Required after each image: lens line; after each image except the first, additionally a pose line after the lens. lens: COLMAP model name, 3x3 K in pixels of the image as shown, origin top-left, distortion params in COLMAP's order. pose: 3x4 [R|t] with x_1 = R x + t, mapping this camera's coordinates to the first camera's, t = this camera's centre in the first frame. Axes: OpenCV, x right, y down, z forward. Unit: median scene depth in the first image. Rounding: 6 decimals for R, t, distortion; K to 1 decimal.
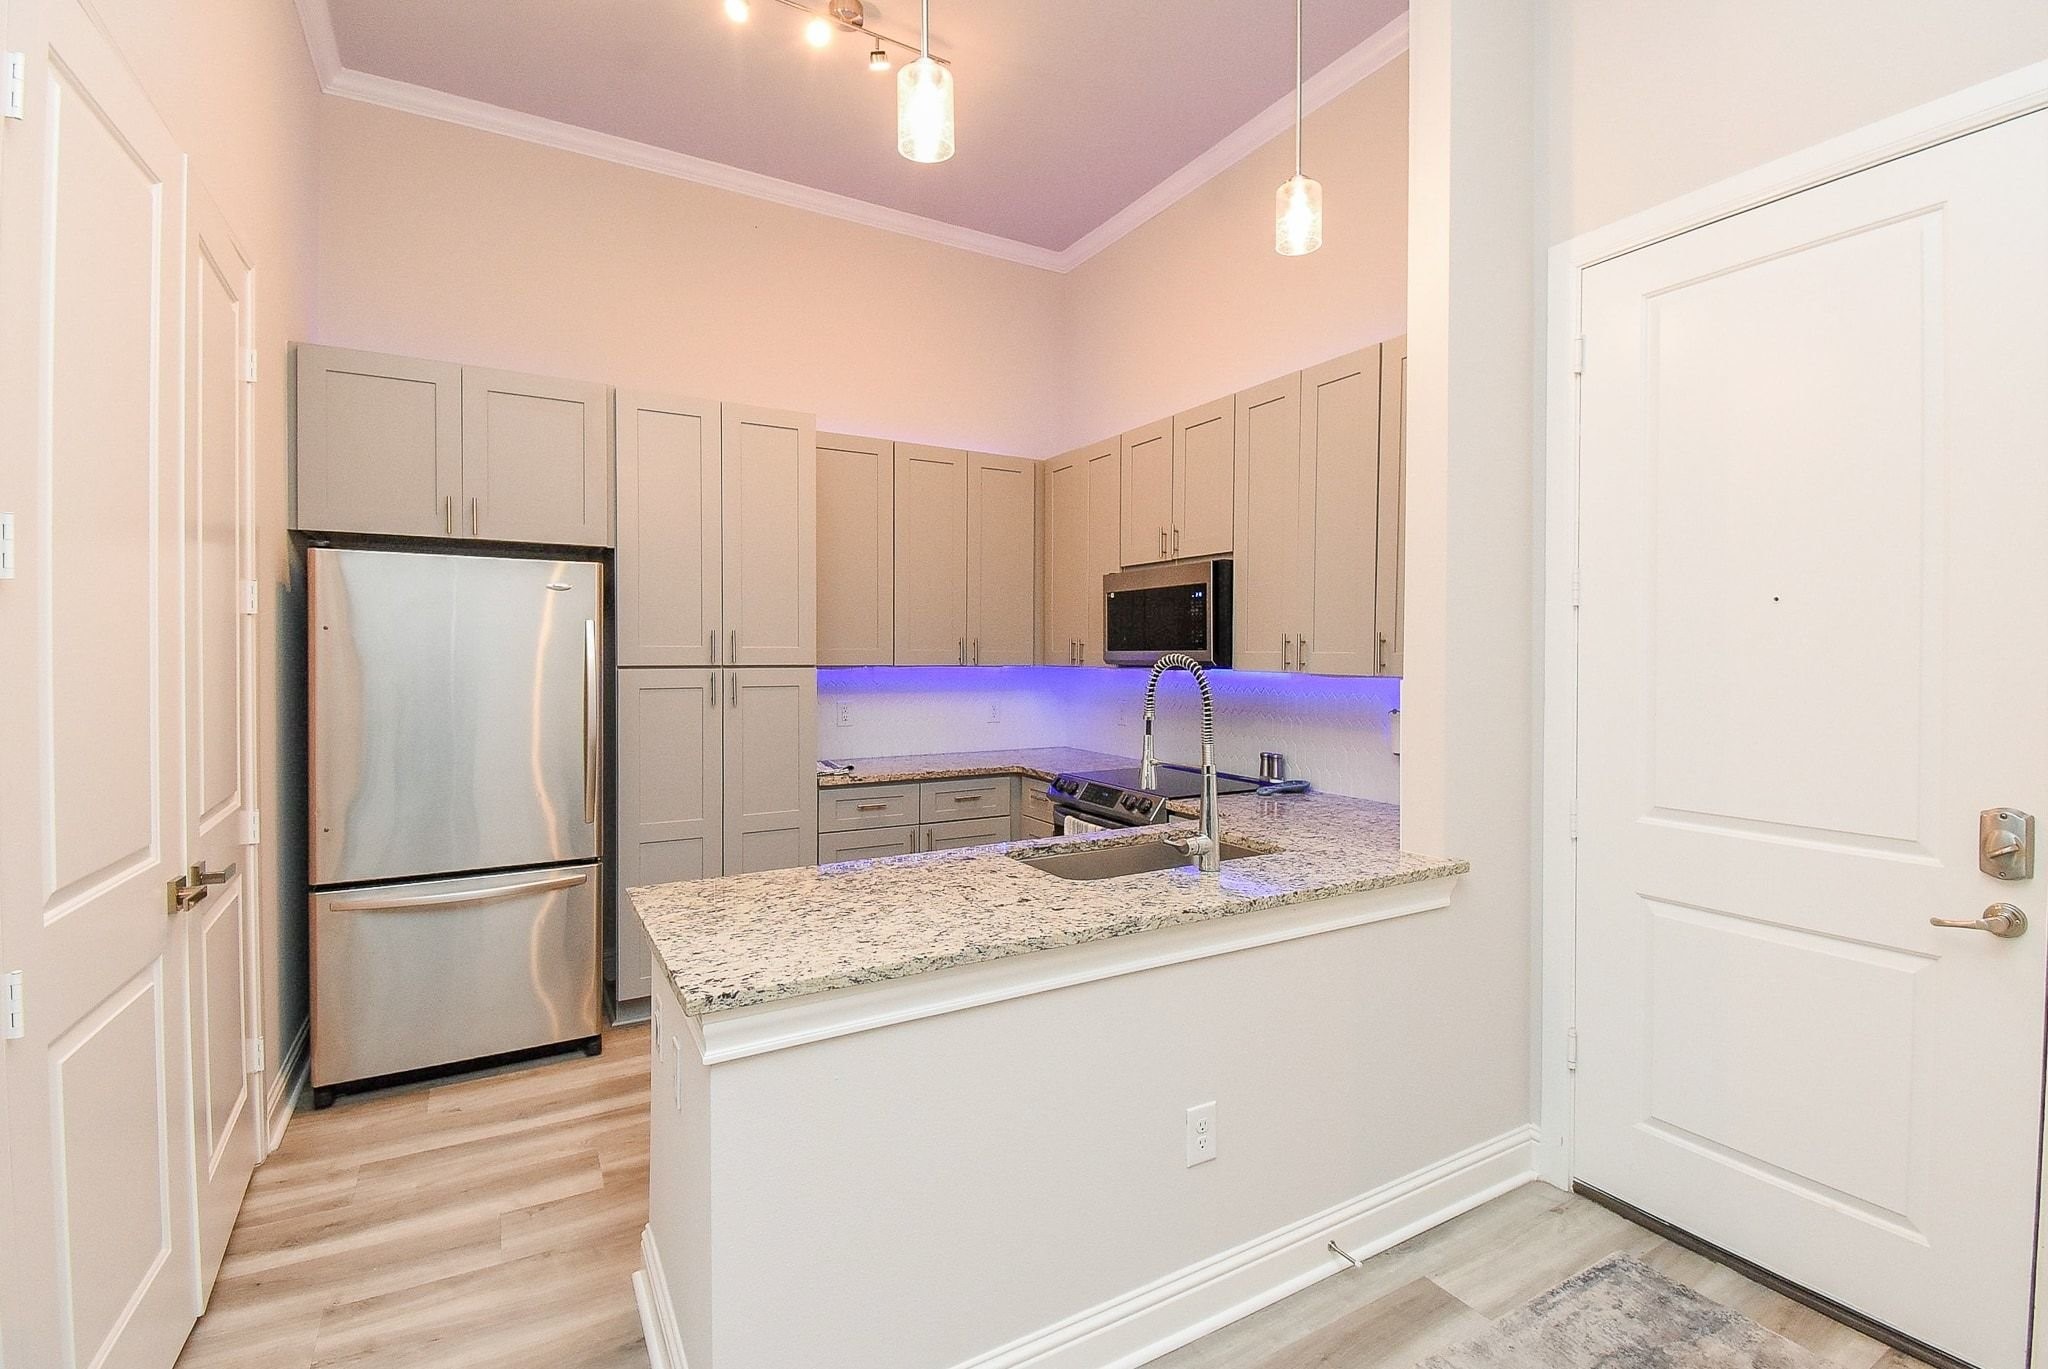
lens RADIAL K [[935.6, 0, 1065.9], [0, 935.6, 653.1], [0, 0, 1]] dist [0.004413, -0.008497]
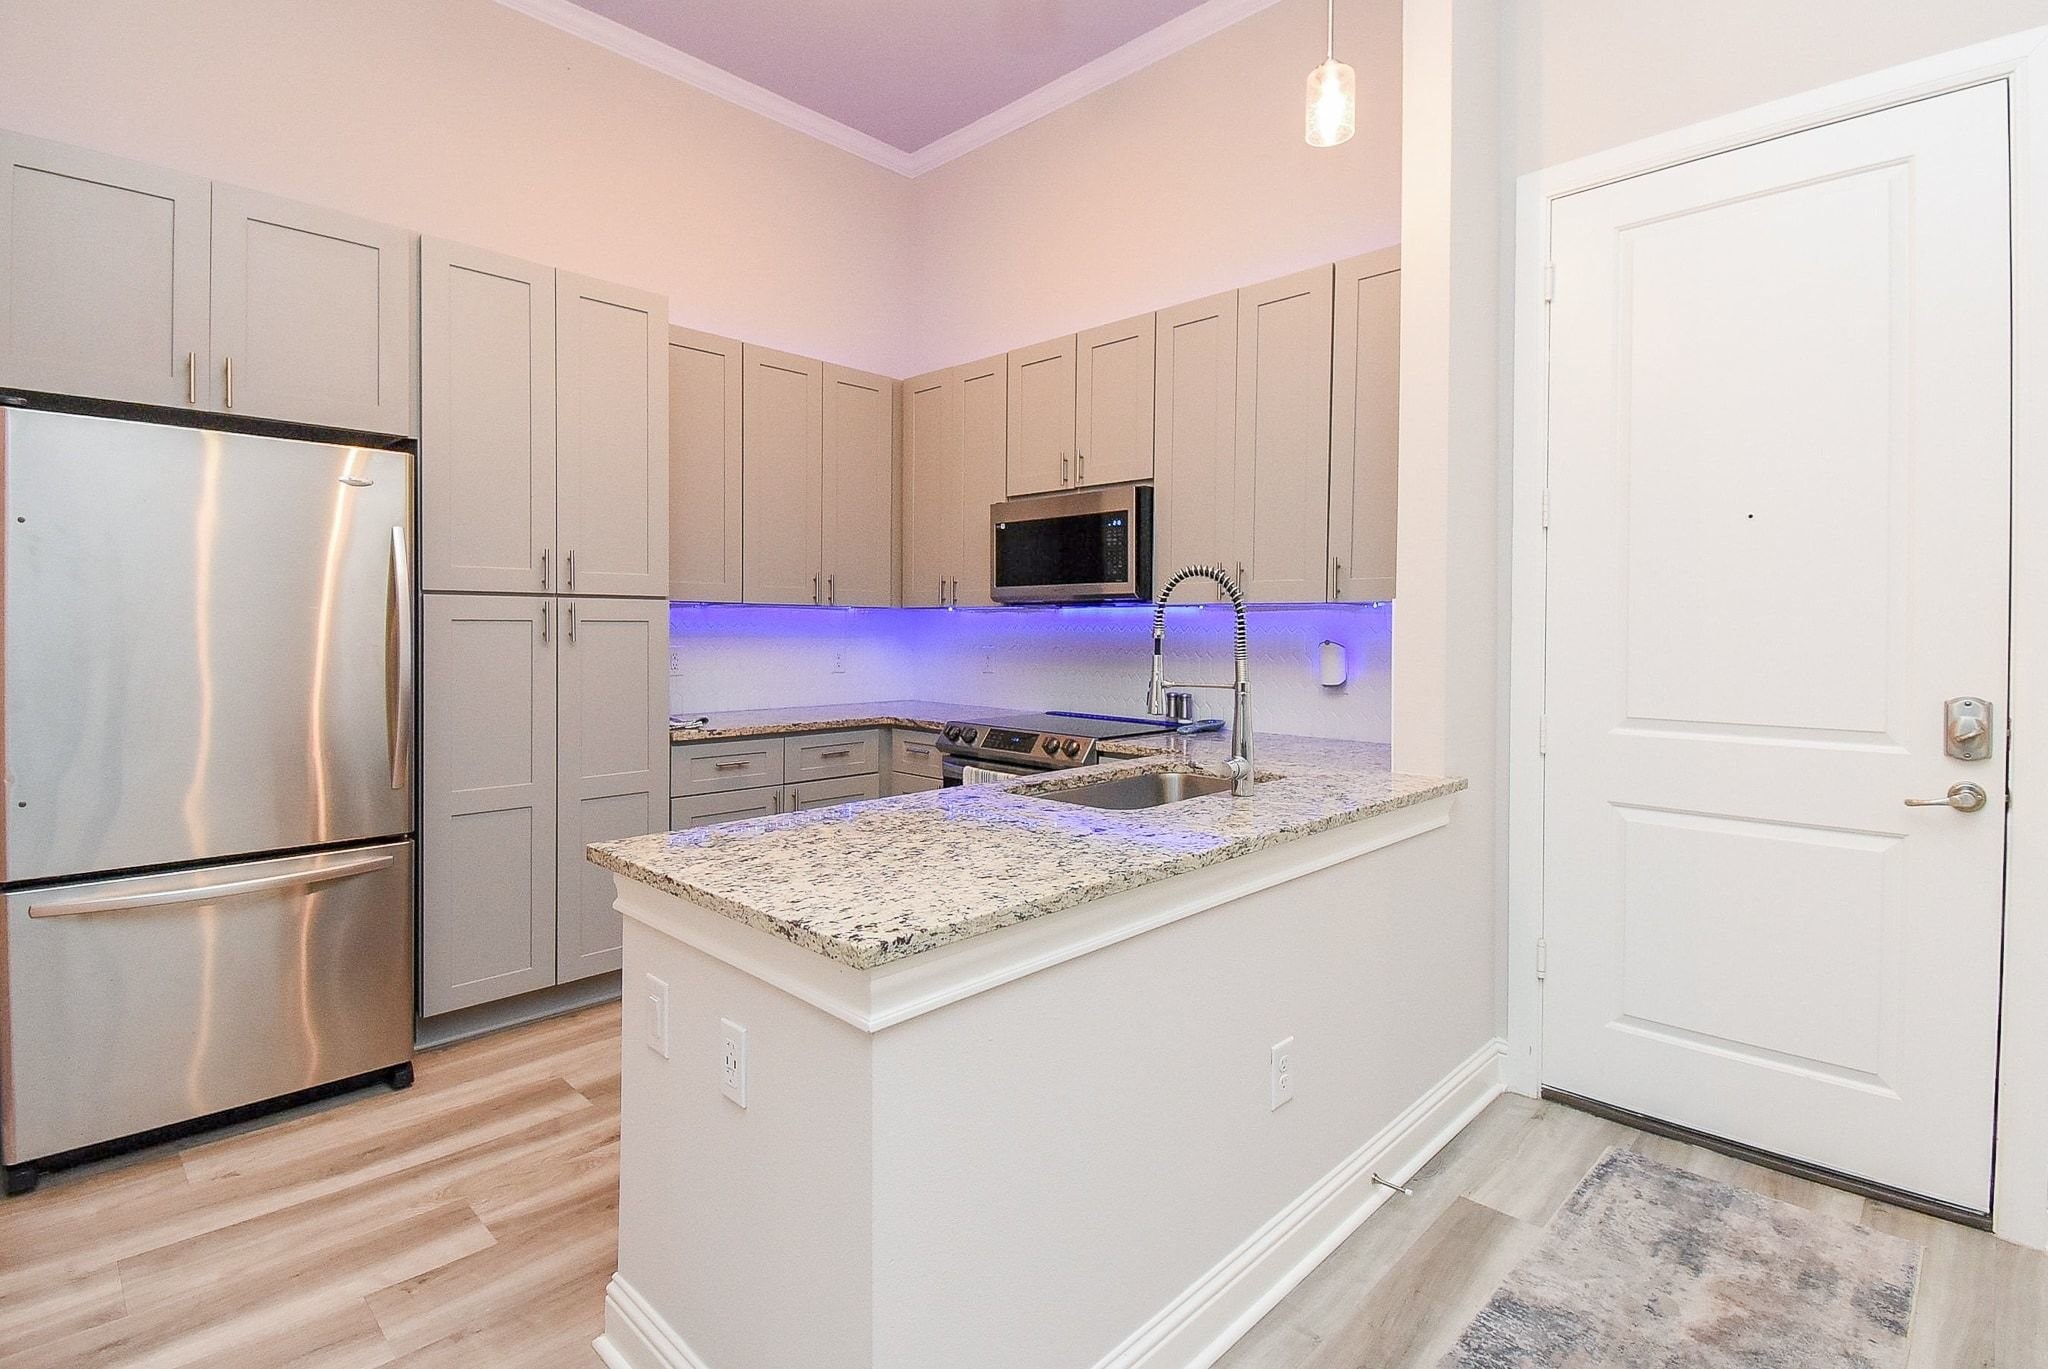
lens RADIAL K [[983.3, 0, 1045.9], [0, 983.3, 626.5], [0, 0, 1]] dist [0.004980, -0.010383]
pose [[0.966708, 0.002338, 0.255872, -0.226807], [-0.002959, 0.999994, 0.002040, 0.050178], [-0.255866, -0.002729, 0.966708, 0.086164]]
